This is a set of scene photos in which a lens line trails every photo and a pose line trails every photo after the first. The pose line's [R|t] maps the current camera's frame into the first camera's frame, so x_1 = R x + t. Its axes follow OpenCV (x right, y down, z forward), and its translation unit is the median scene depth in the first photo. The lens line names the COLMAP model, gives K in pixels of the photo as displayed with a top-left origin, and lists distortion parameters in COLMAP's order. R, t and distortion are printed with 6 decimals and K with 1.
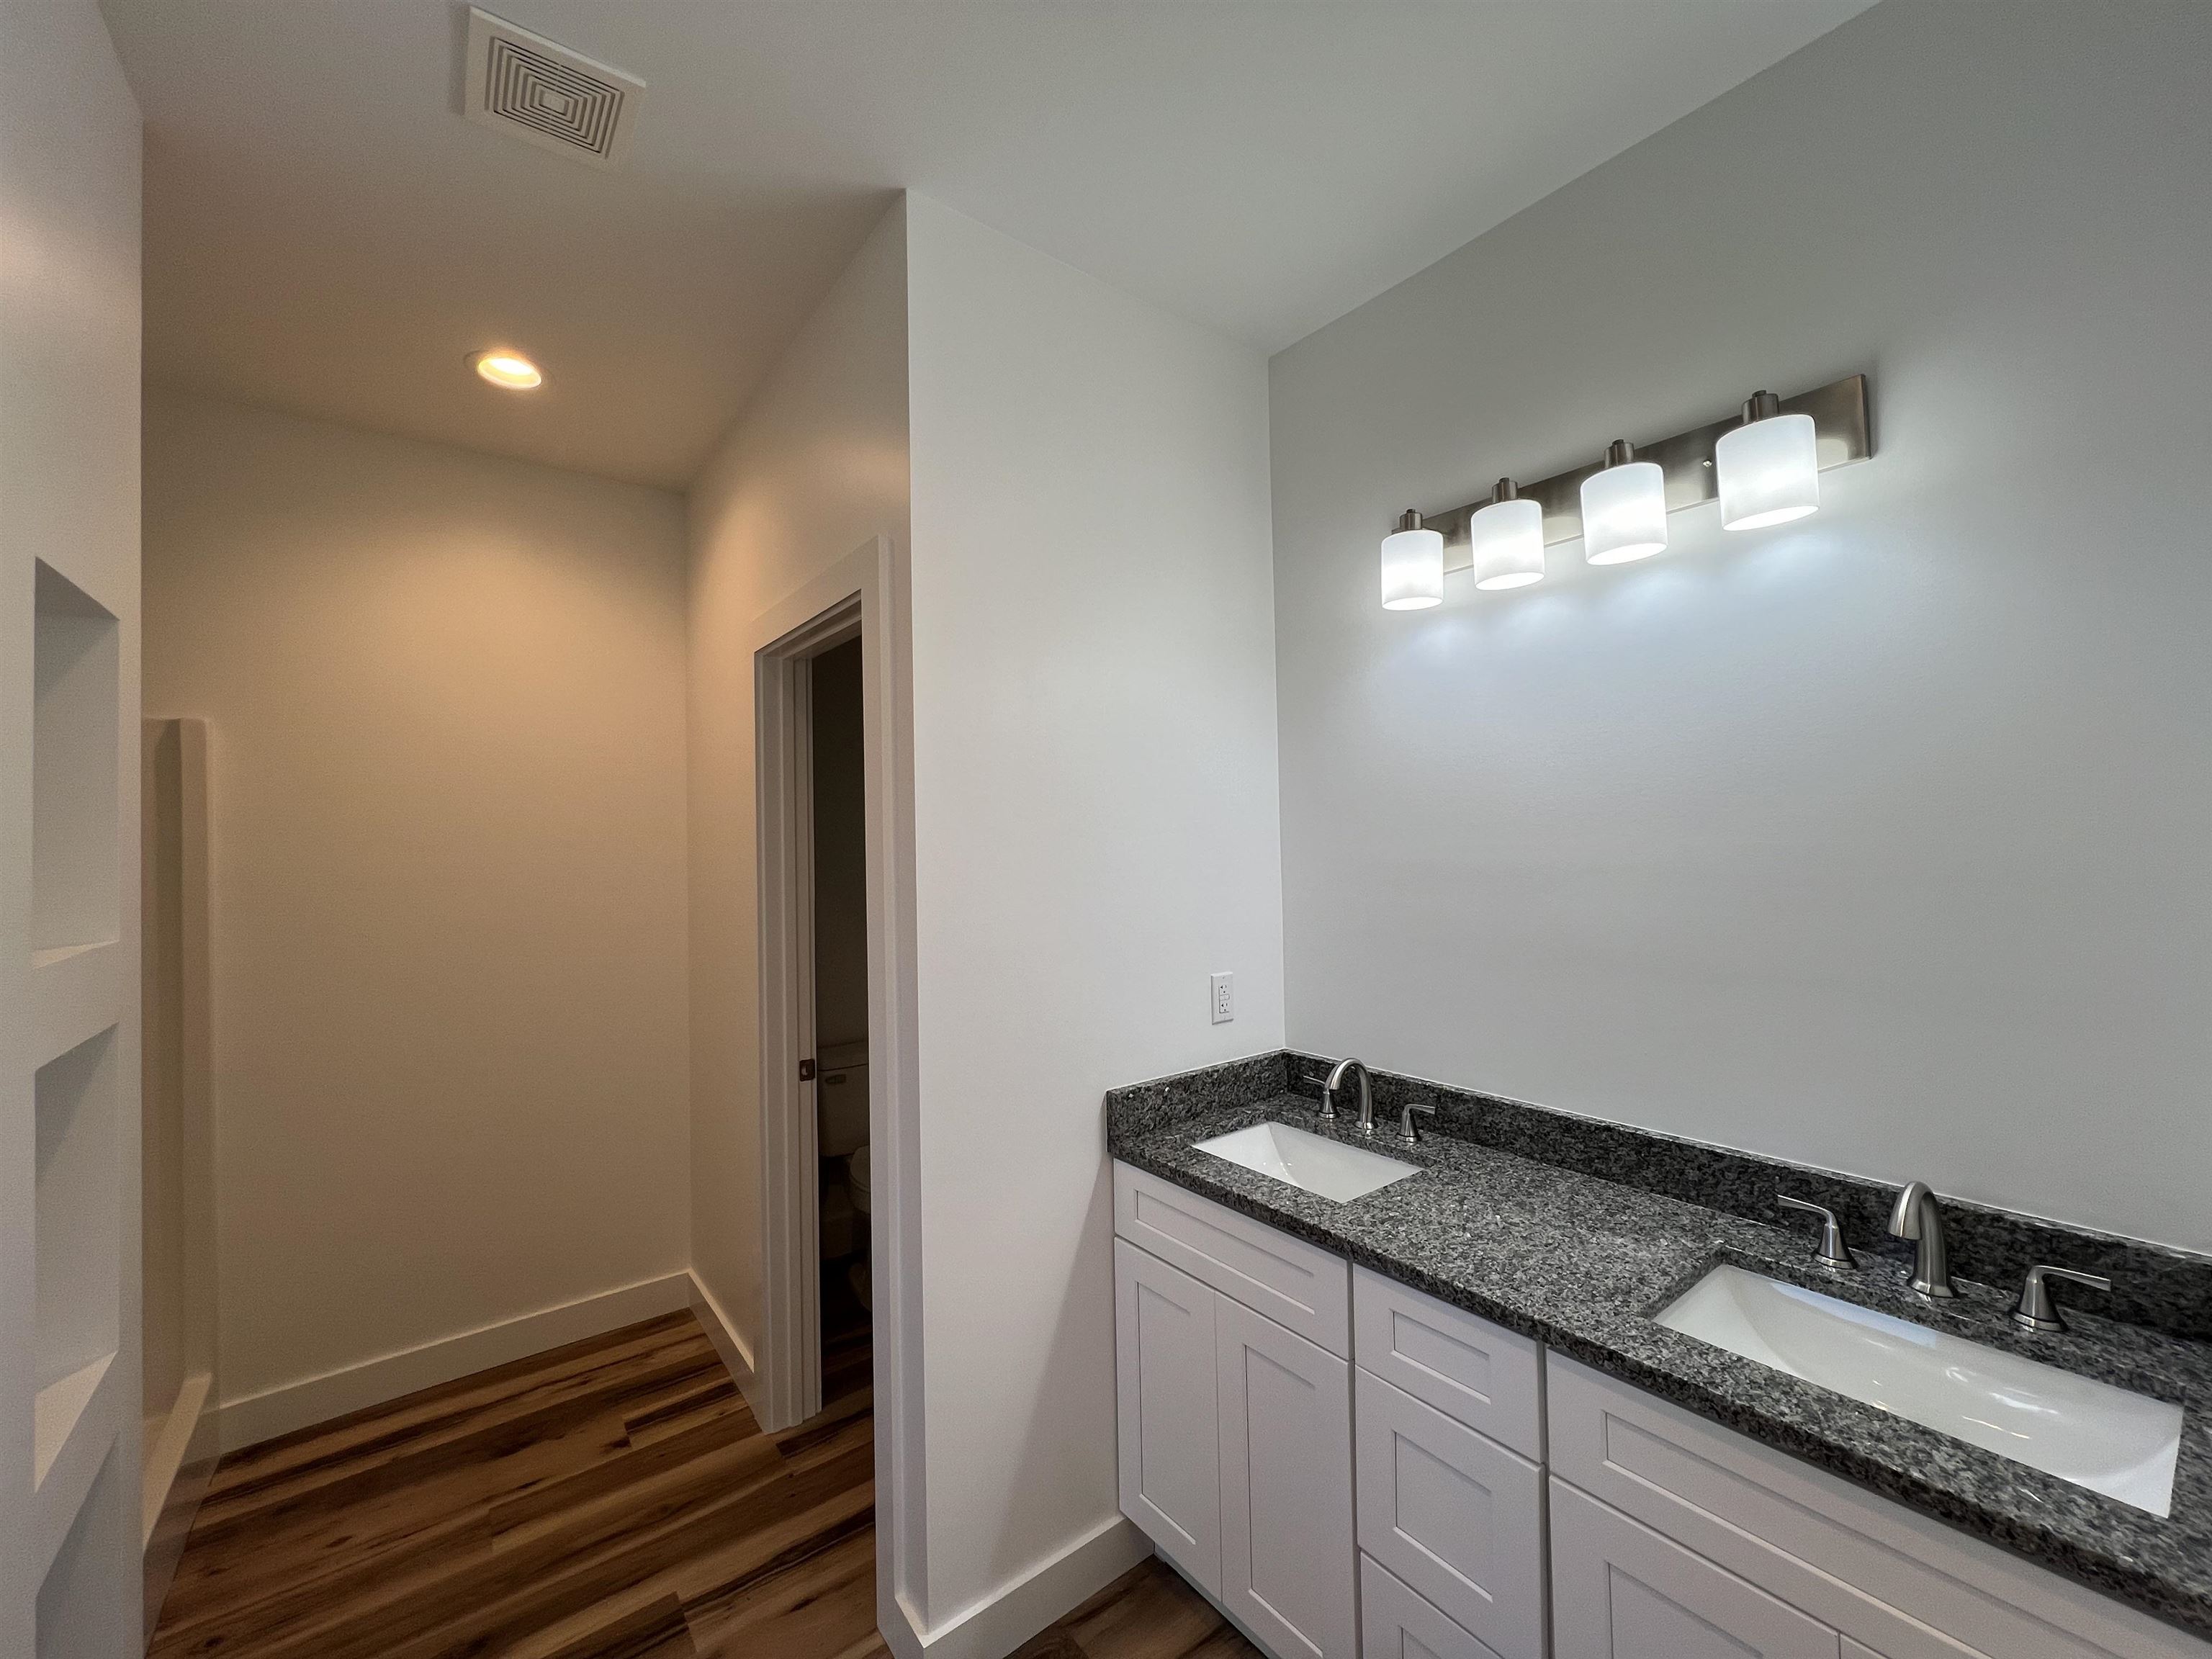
lens RADIAL K [[886.6, 0, 1112.4], [0, 886.6, 821.5], [0, 0, 1]] dist [-0.005955, 0.000051]
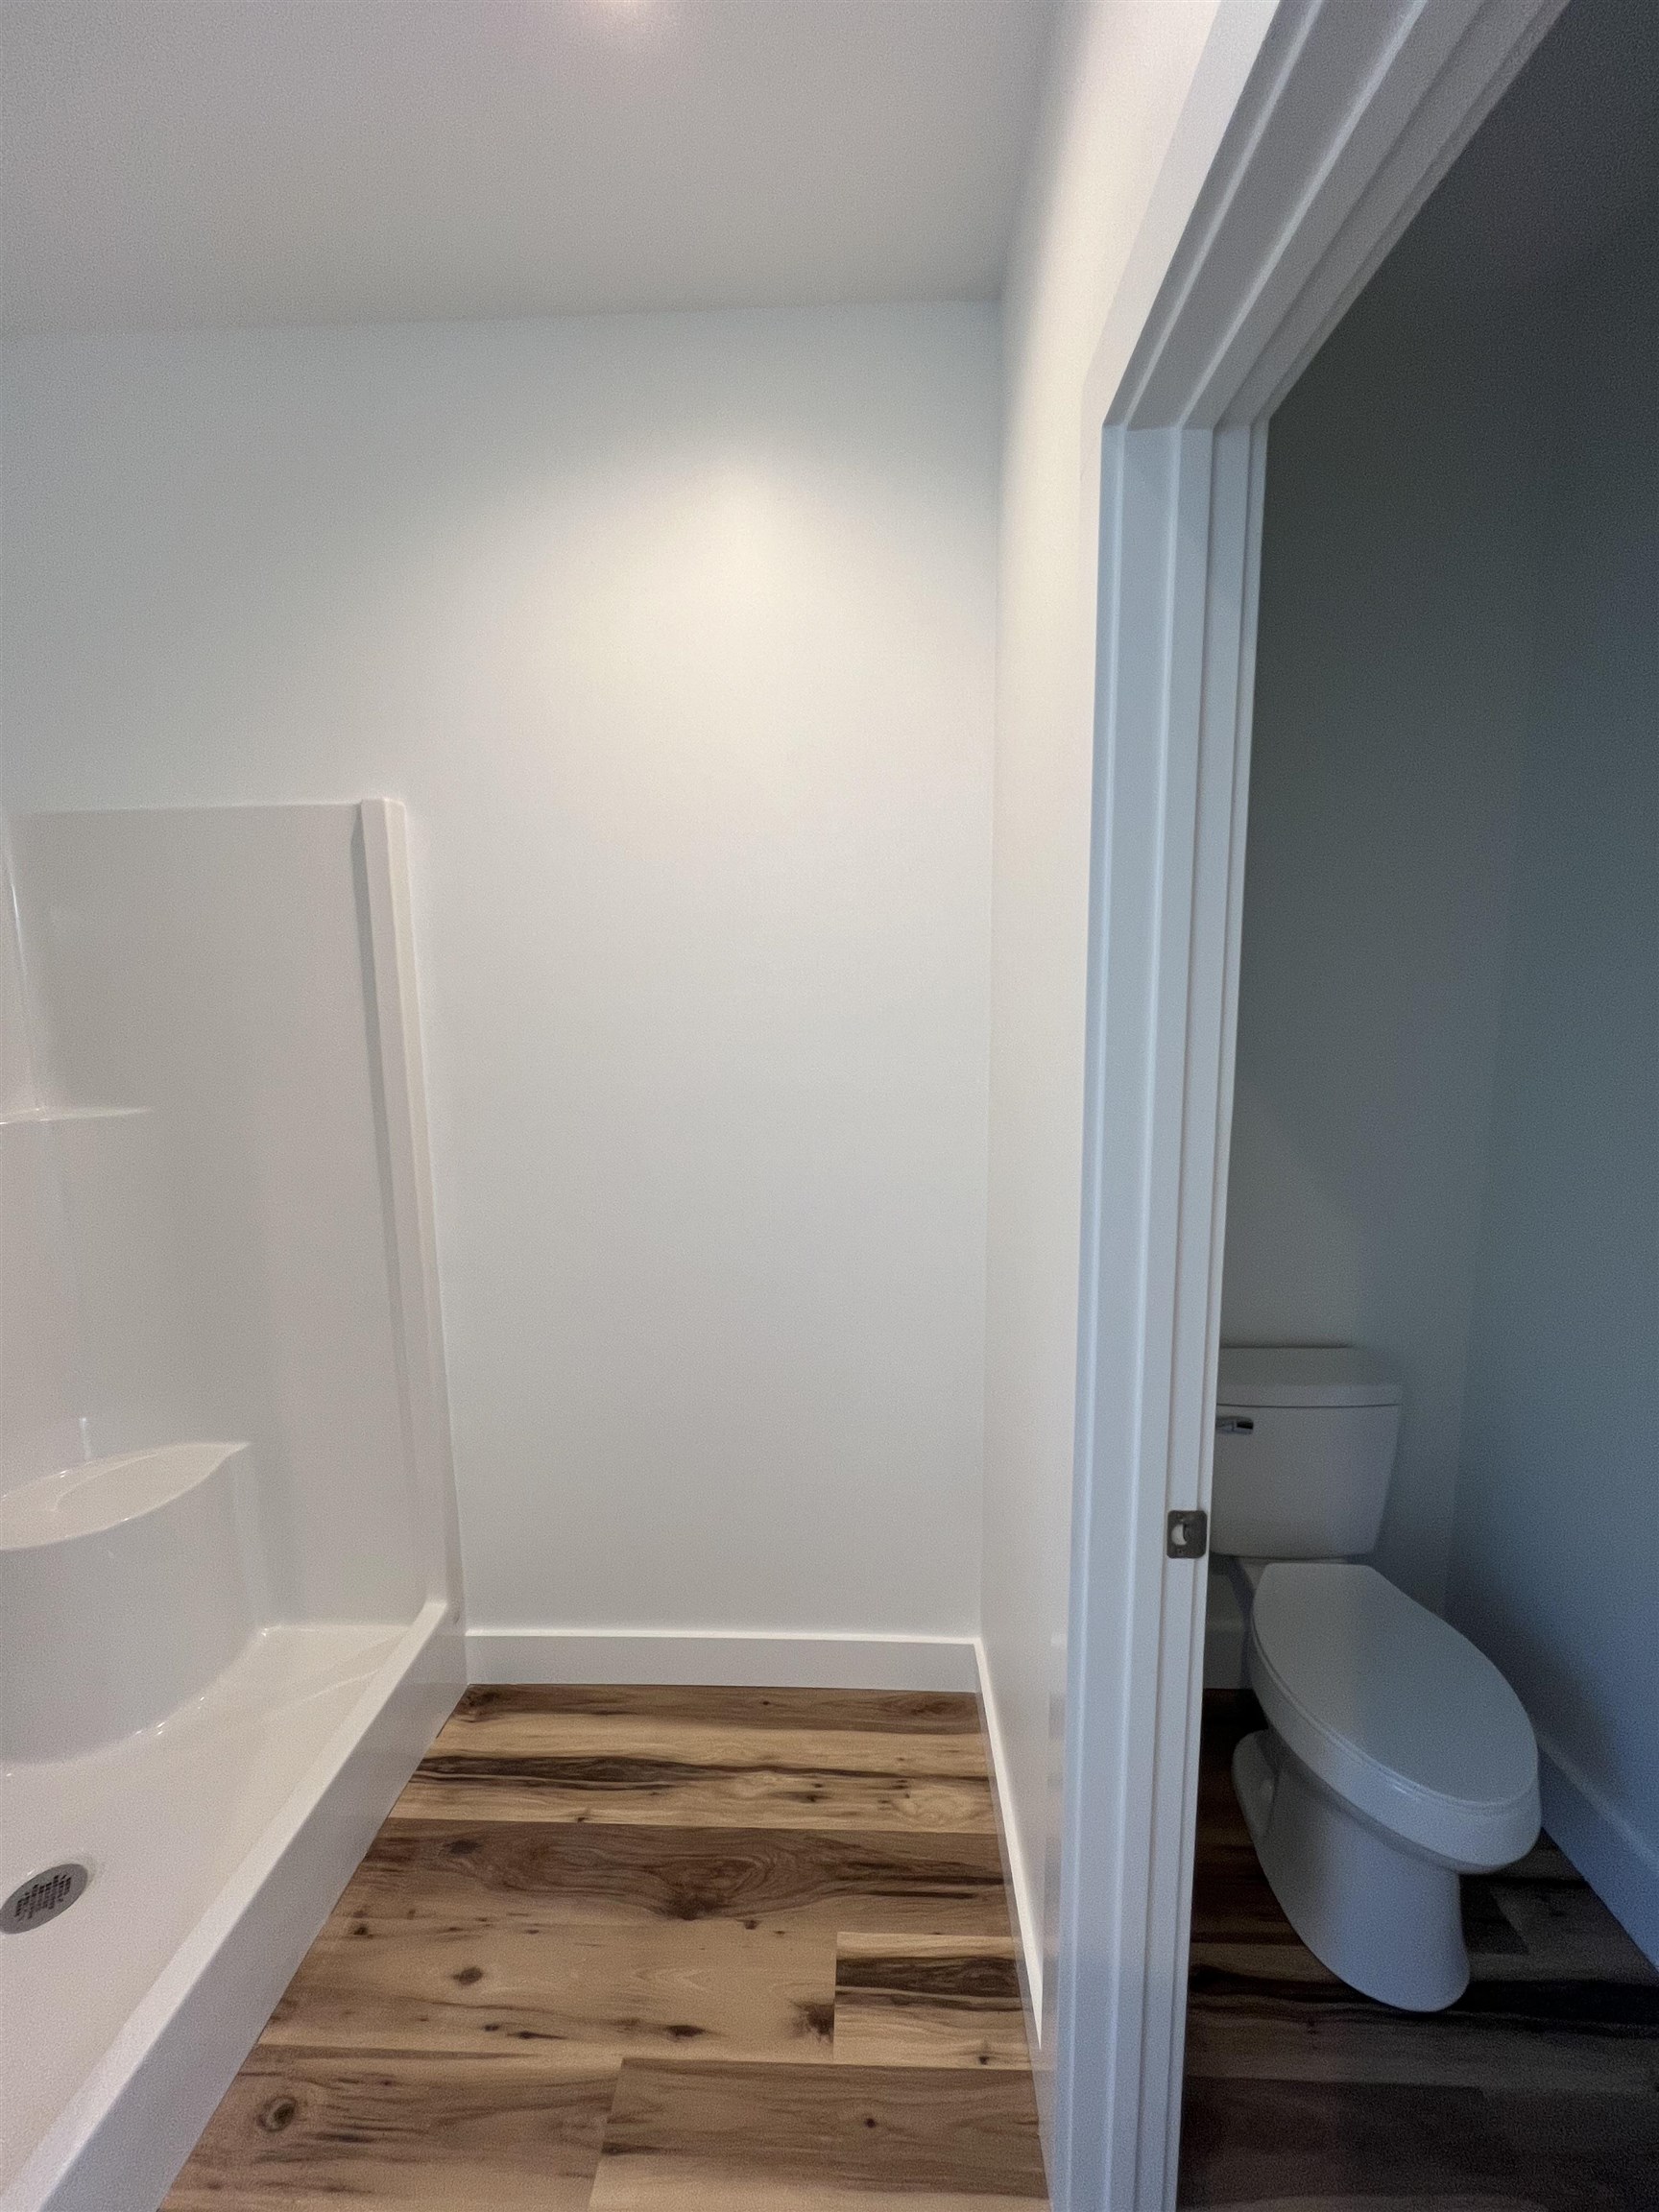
lens RADIAL K [[886.6, 0, 835.4], [0, 886.6, 1097.1], [0, 0, 1]] dist [-0.005955, 0.000051]
pose [[0.765159, 0.095814, -0.636672, -0.237817], [0.006089, 0.987744, 0.155965, 0.017455], [0.643812, -0.123214, 0.755198, 0.638444]]
